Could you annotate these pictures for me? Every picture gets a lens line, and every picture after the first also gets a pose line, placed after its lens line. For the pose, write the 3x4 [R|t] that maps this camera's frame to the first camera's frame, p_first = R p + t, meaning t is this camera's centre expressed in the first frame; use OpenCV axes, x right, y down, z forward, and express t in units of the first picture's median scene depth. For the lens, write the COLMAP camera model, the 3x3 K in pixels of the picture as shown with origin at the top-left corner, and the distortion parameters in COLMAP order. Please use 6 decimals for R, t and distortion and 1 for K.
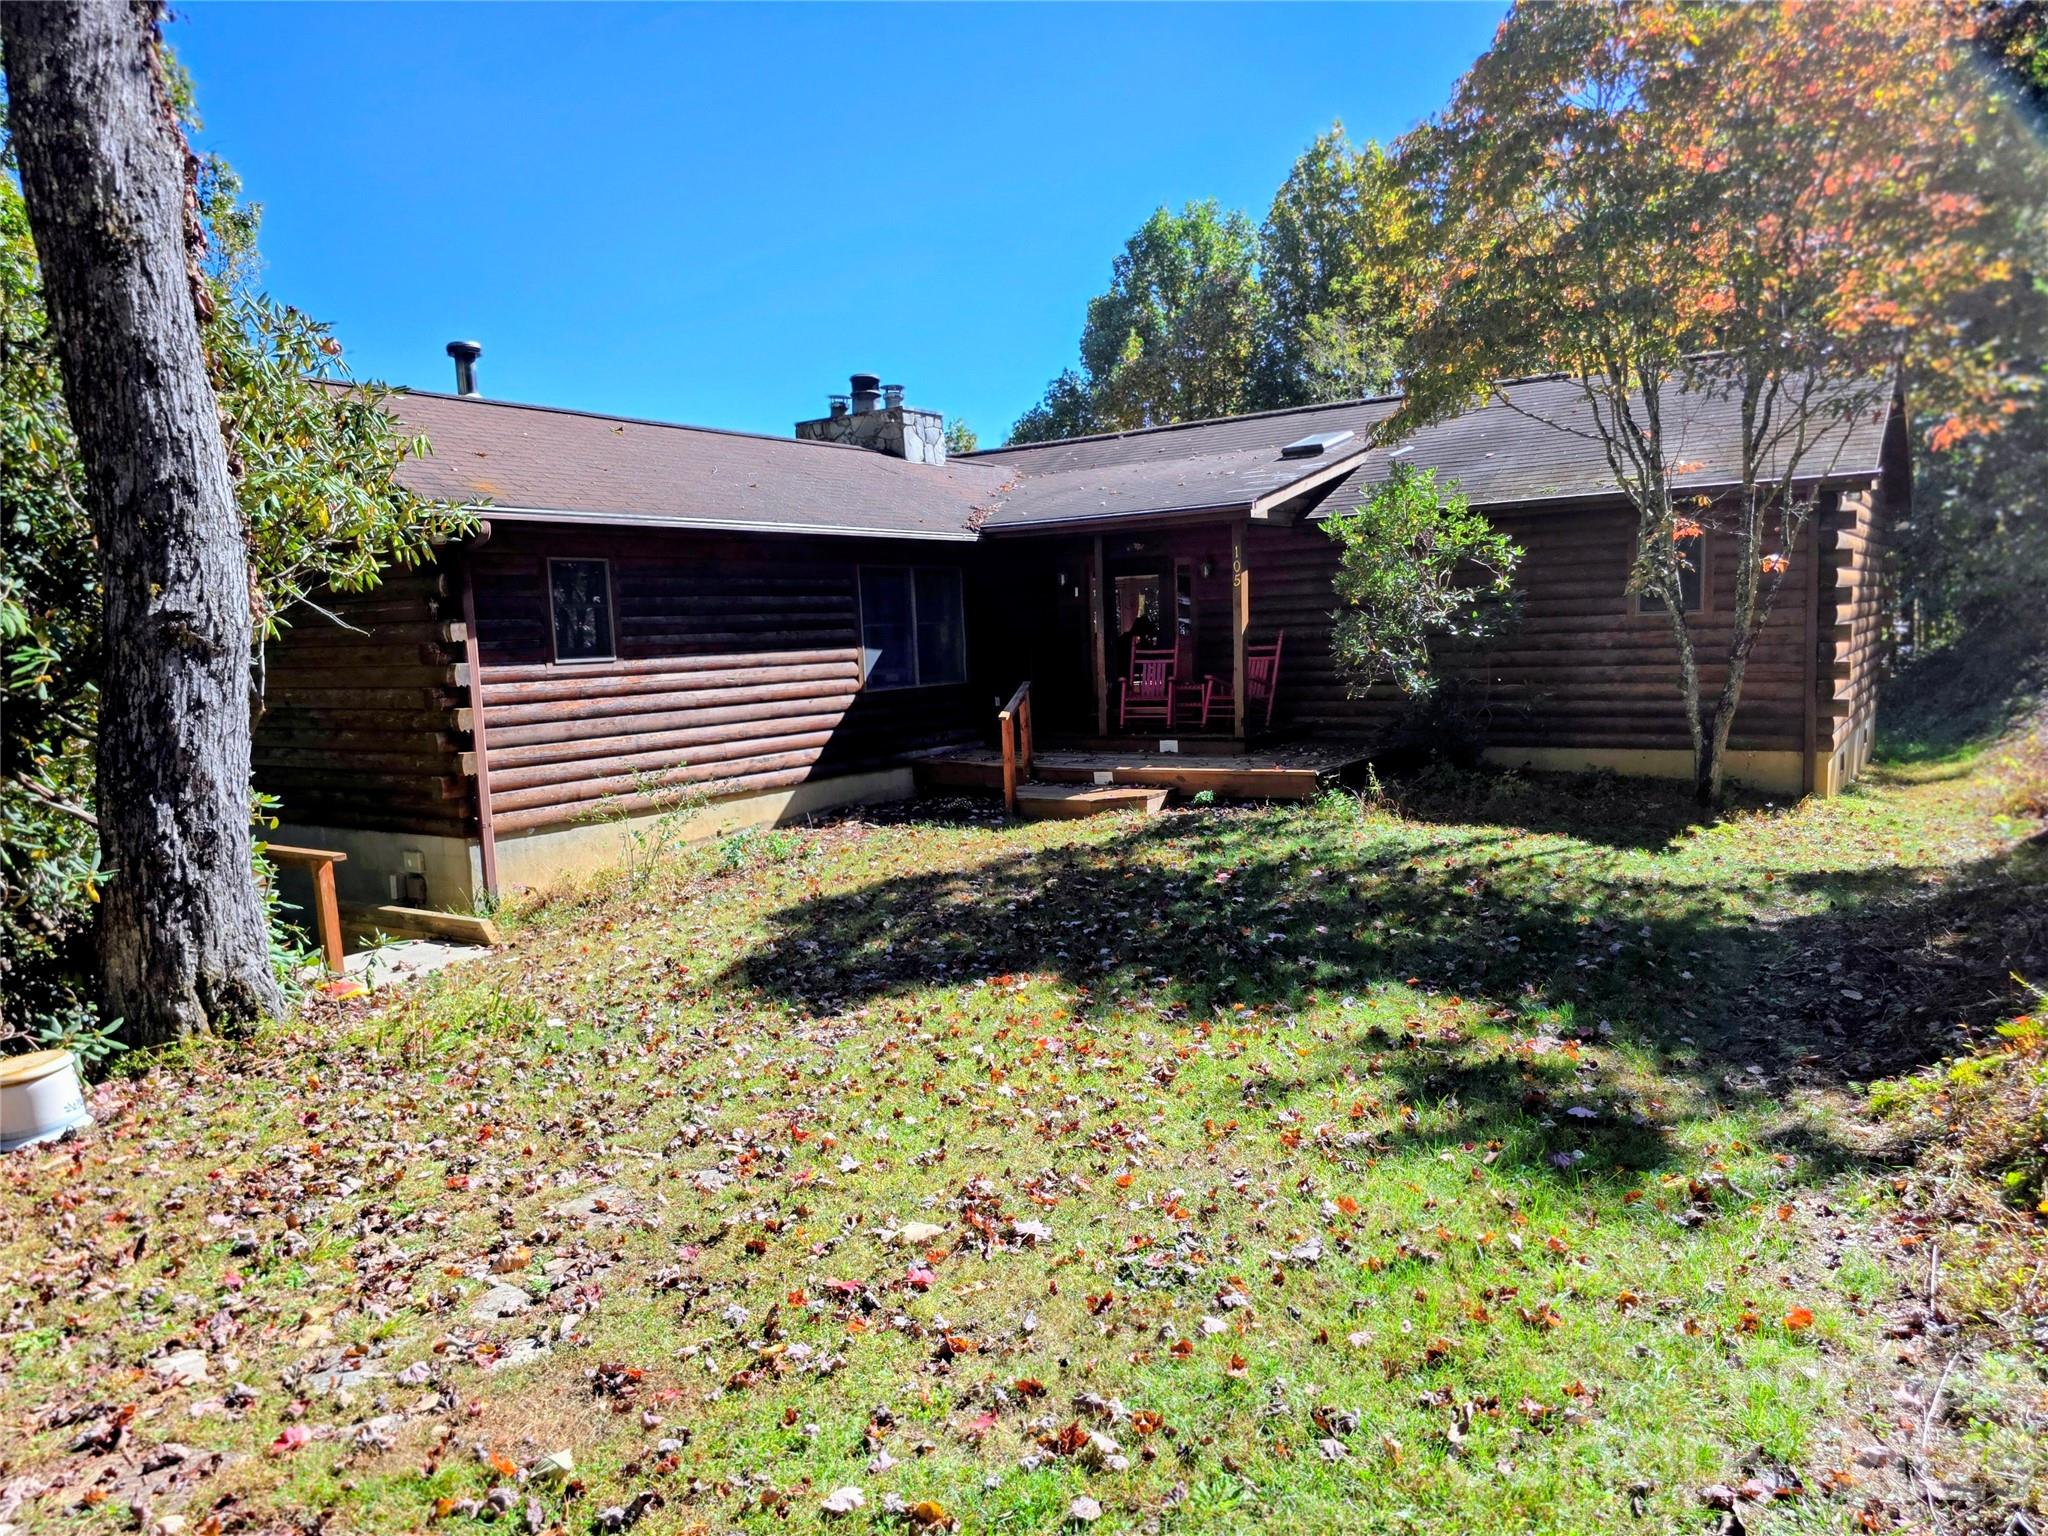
lens RADIAL K [[1374.1, 0, 1033.1], [0, 1374.1, 779.2], [0, 0, 1]] dist [0.050188, -0.041253]
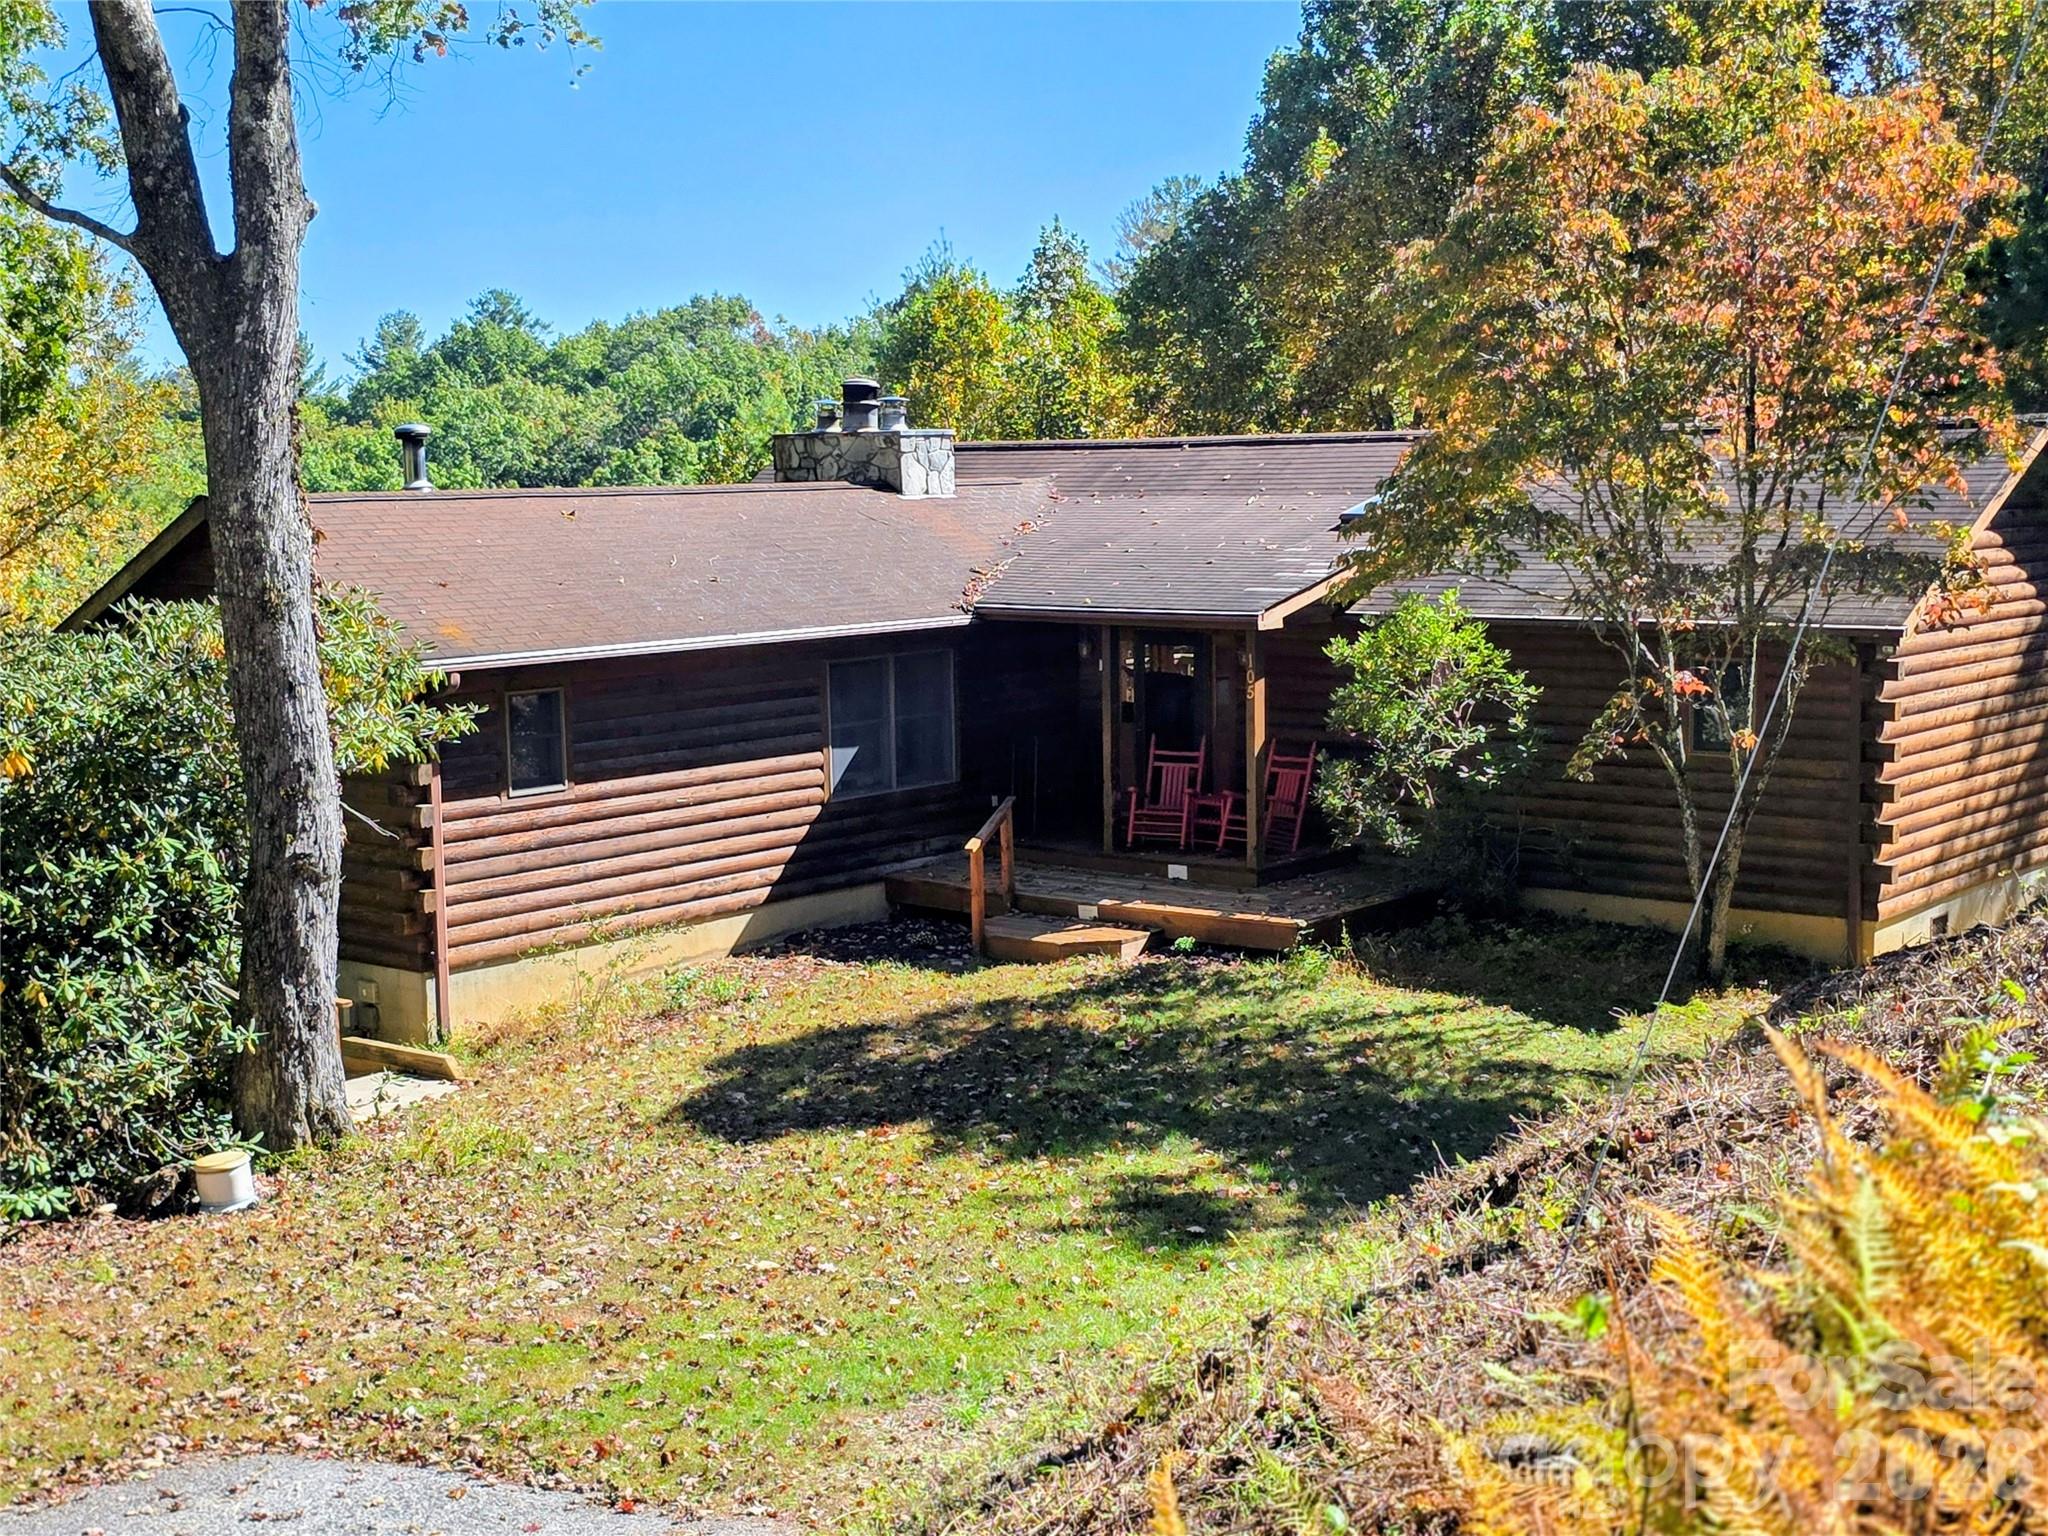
lens RADIAL K [[2654.6, 0, 1052.1], [0, 2654.6, 771.9], [0, 0, 1]] dist [0.107237, -0.073046]
pose [[0.996310, 0.033403, -0.079063, 0.224150], [-0.032571, 0.999400, 0.011793, -0.155338], [0.079410, -0.009174, 0.996800, -1.011140]]
